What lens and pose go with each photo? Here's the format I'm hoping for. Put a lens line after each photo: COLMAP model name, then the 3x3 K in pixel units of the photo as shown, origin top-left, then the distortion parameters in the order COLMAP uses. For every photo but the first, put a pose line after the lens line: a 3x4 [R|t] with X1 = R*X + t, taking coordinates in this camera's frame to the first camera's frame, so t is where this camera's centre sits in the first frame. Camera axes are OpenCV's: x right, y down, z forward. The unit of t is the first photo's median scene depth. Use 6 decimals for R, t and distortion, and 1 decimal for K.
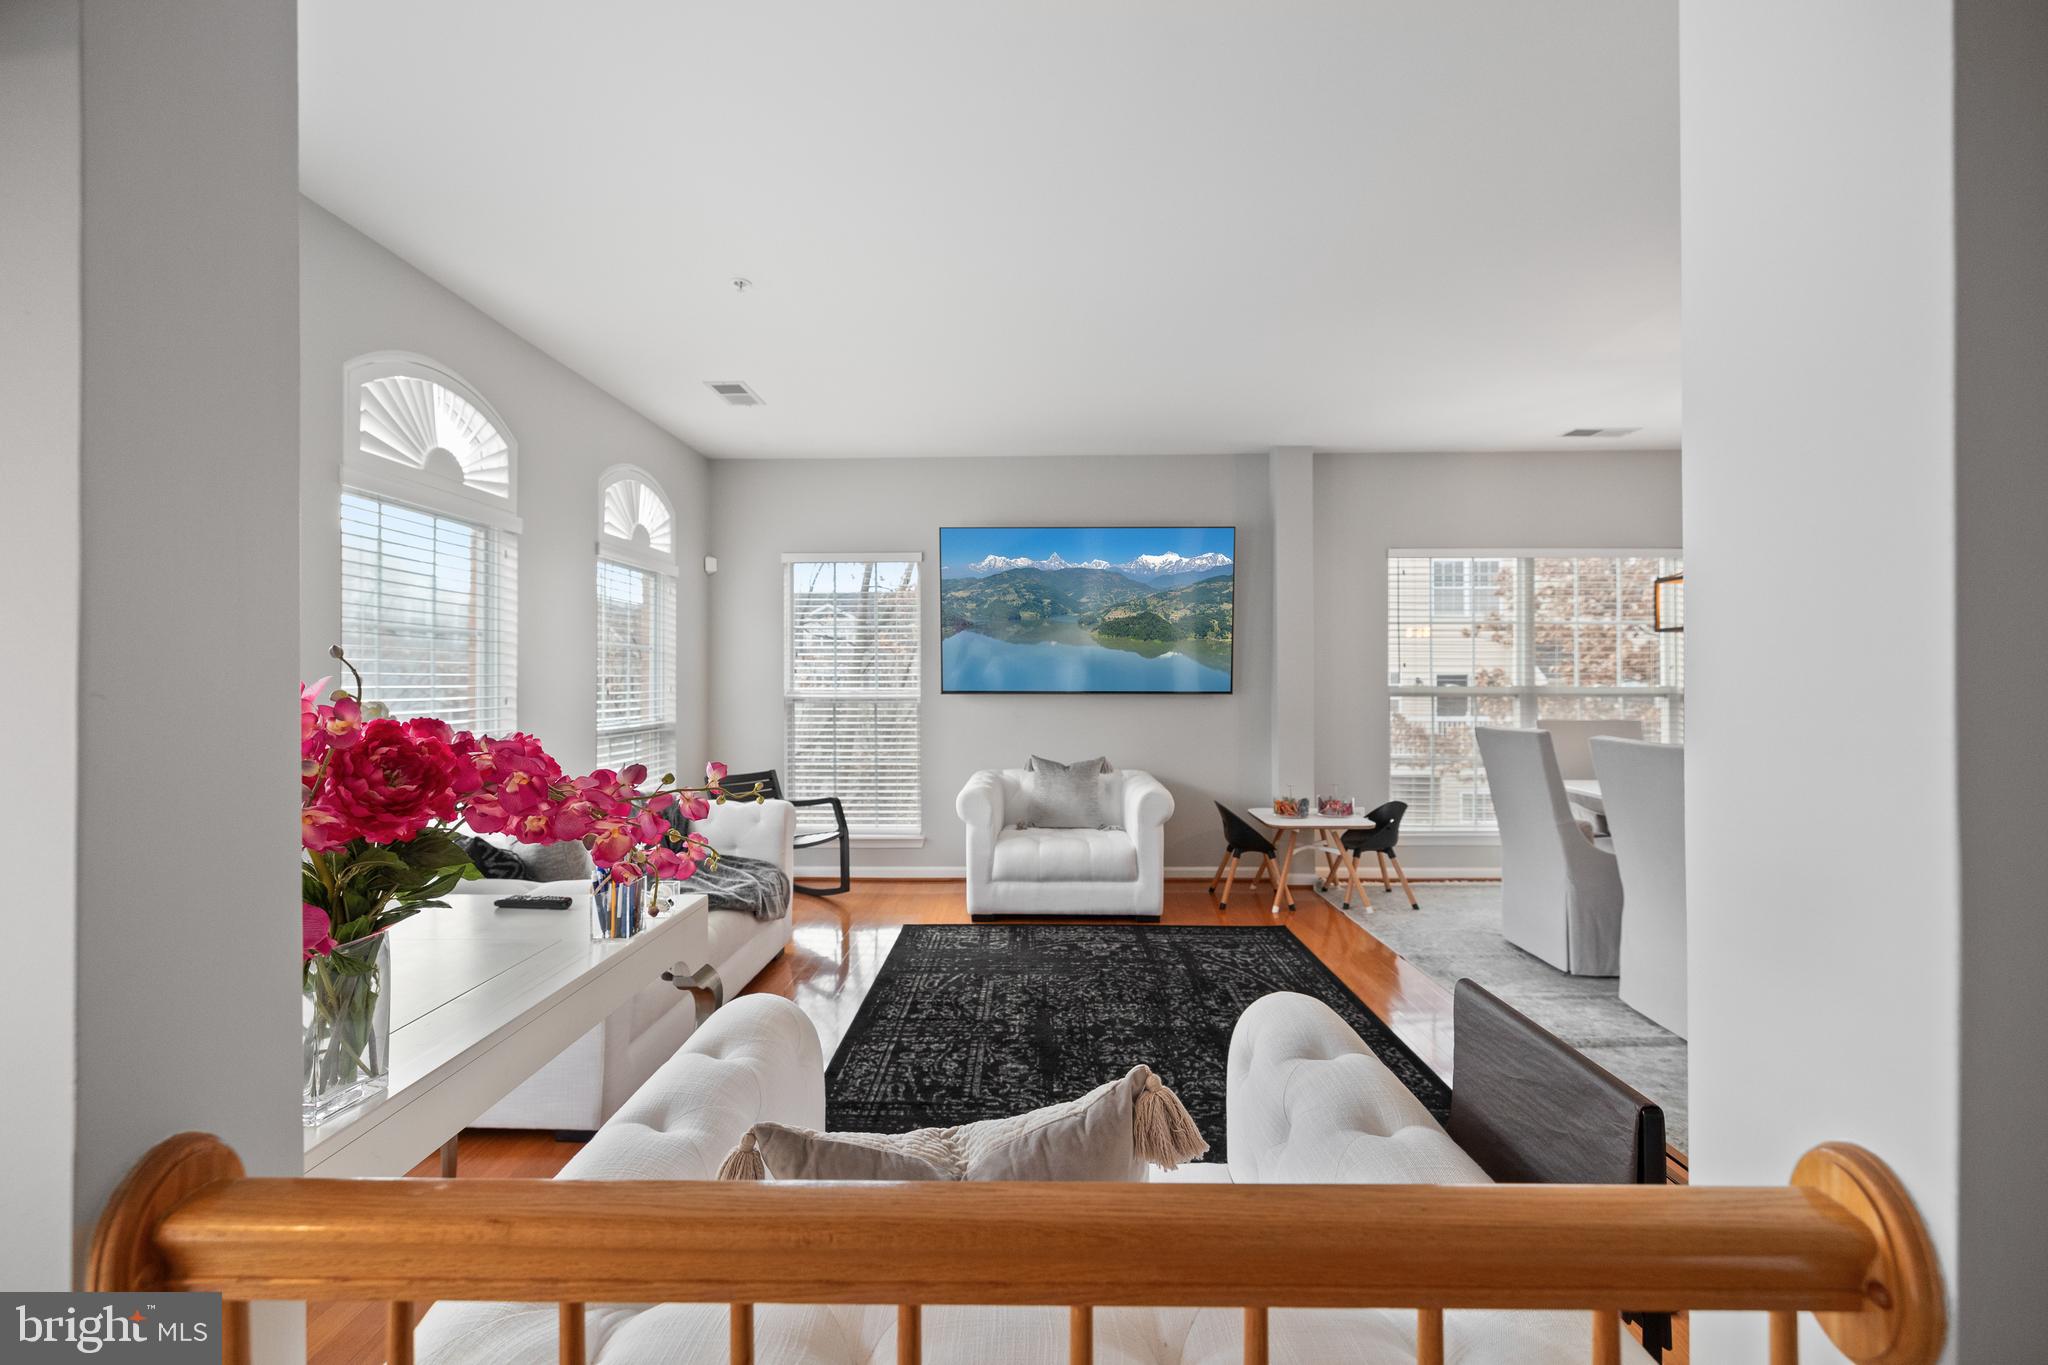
lens RADIAL K [[881.3, 0, 1017.7], [0, 881.3, 690.5], [0, 0, 1]] dist [0.000417, 0.000057]
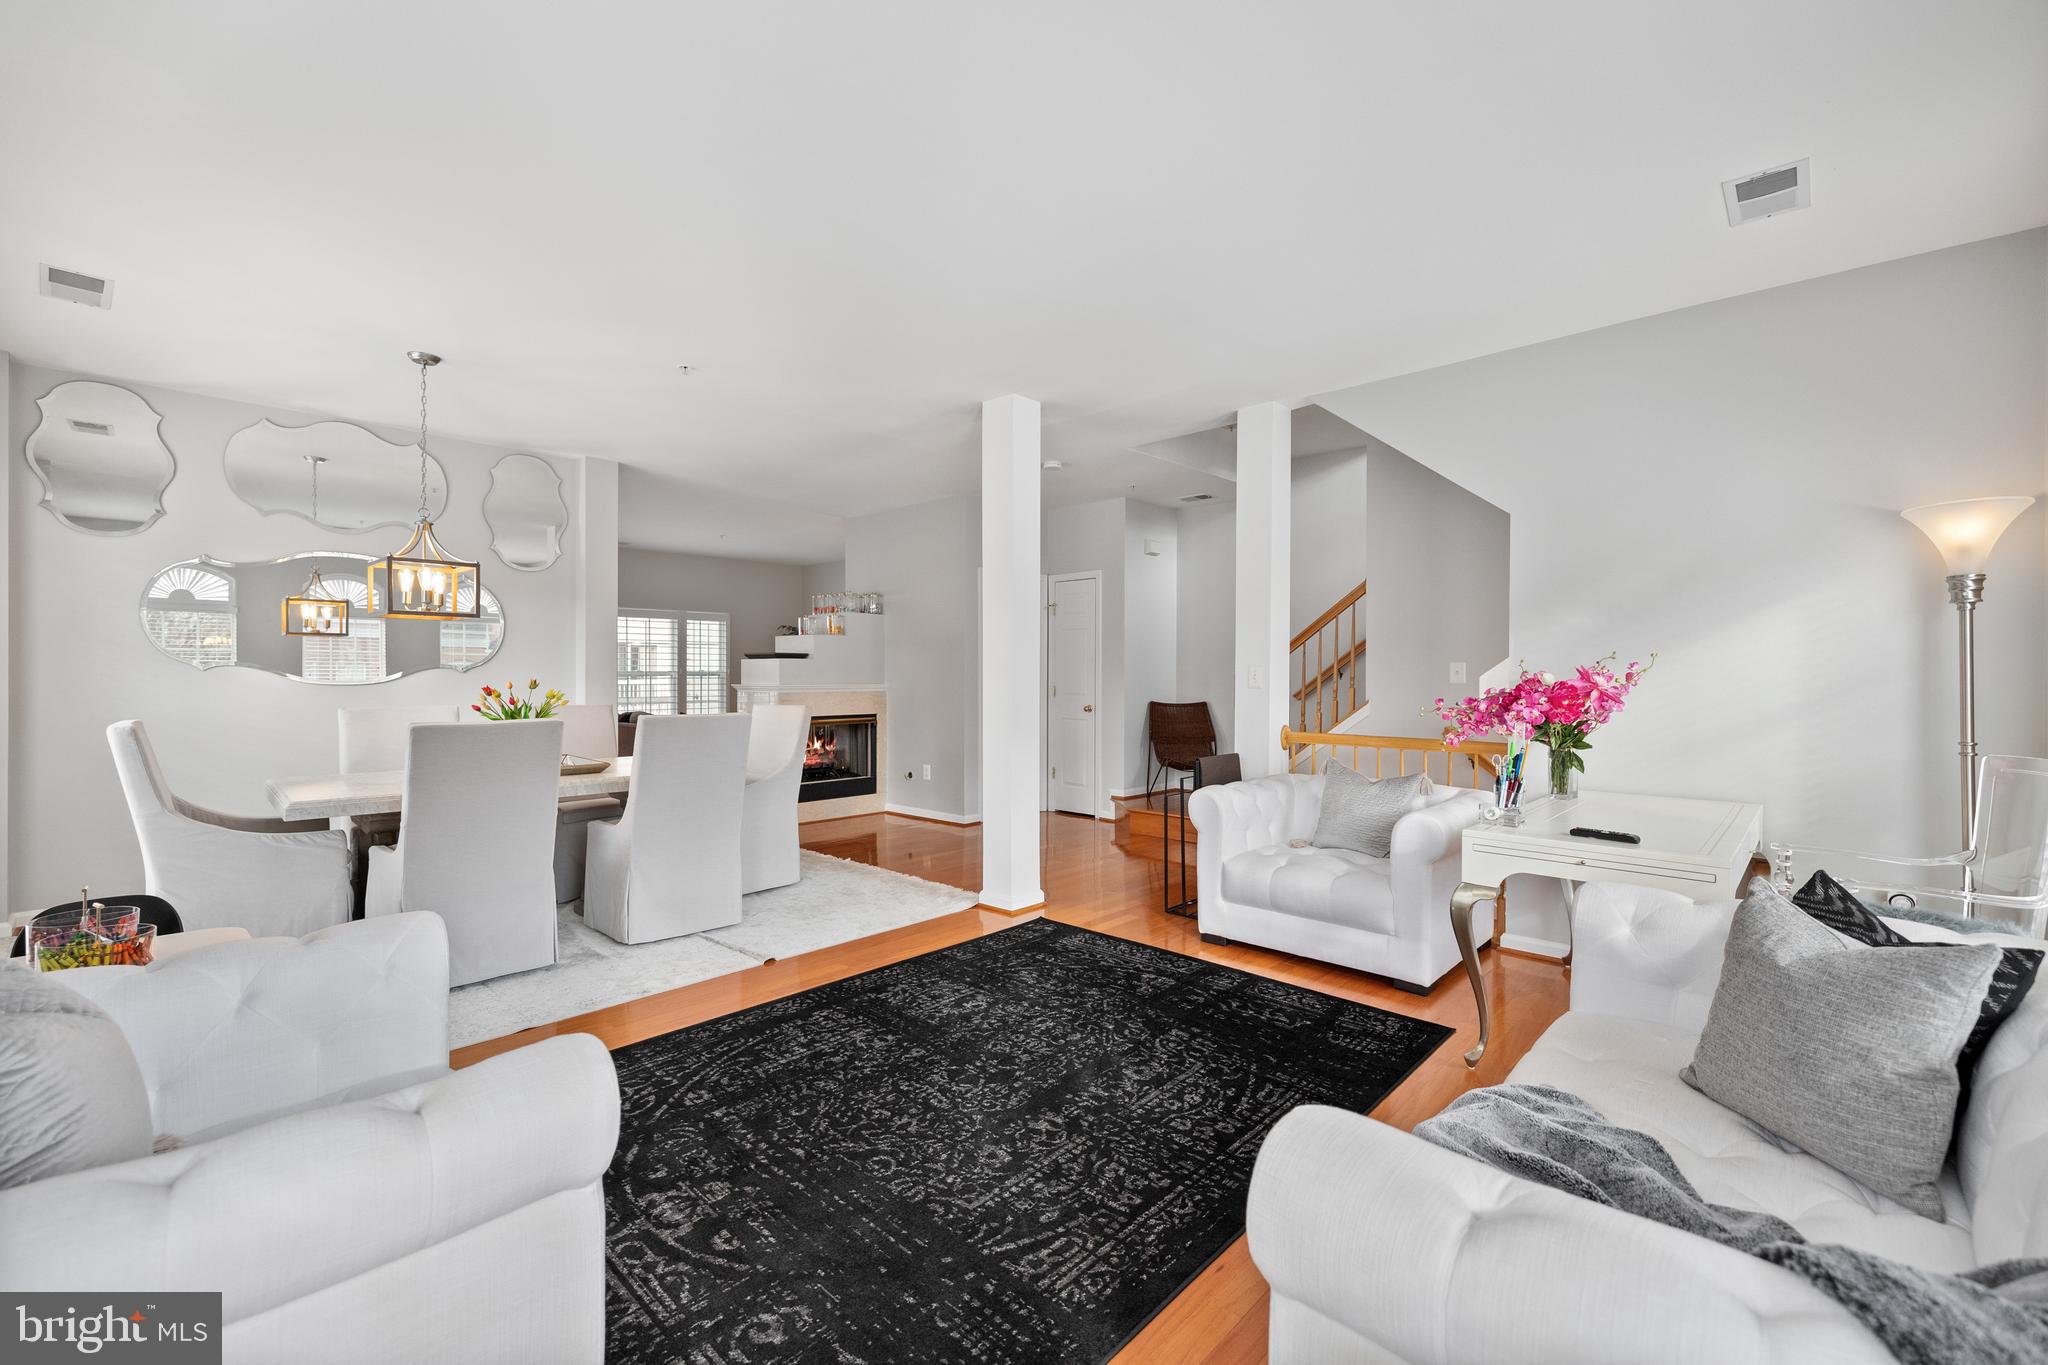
lens RADIAL K [[856.1, 0, 1038.4], [0, 856.1, 687.8], [0, 0, 1]] dist [0.001602, 0.000202]
pose [[-0.754226, -0.011937, 0.656507, -0.340211], [0.004967, 0.999702, 0.023883, -0.005802], [-0.656596, 0.021274, -0.753942, 1.139506]]
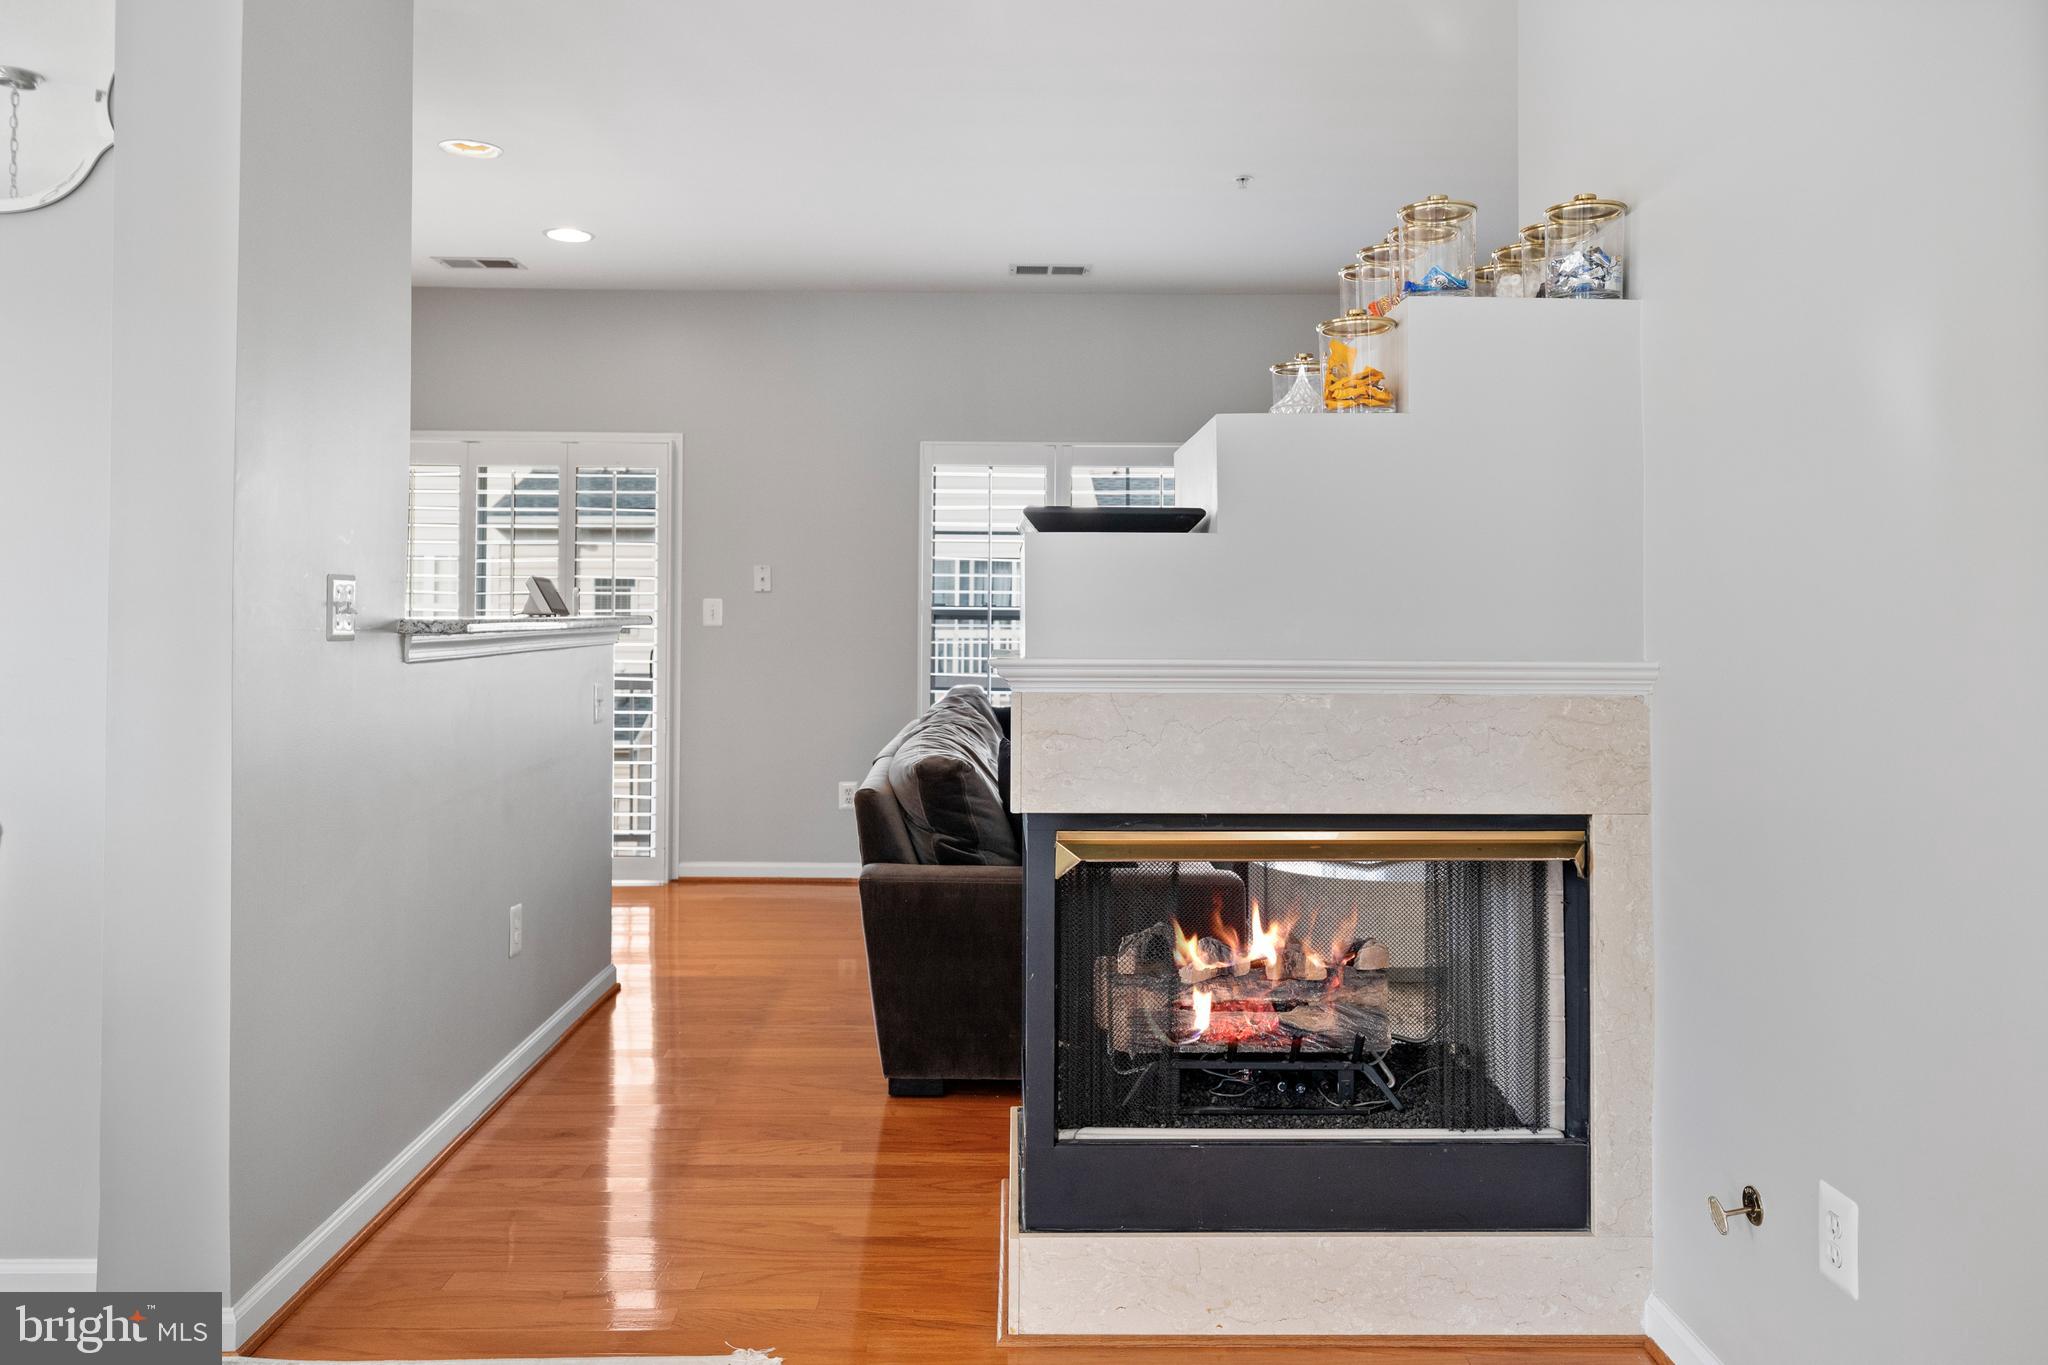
lens RADIAL K [[1471.8, 0, 1022.2], [0, 1471.8, 587.9], [0, 0, 1]] dist [0.004571, 0.000665]
pose [[-0.023201, 0.020125, 0.999528, 0.469987], [0.005072, 0.999787, -0.020012, 0.008817], [-0.999718, 0.004606, -0.023298, 0.288407]]
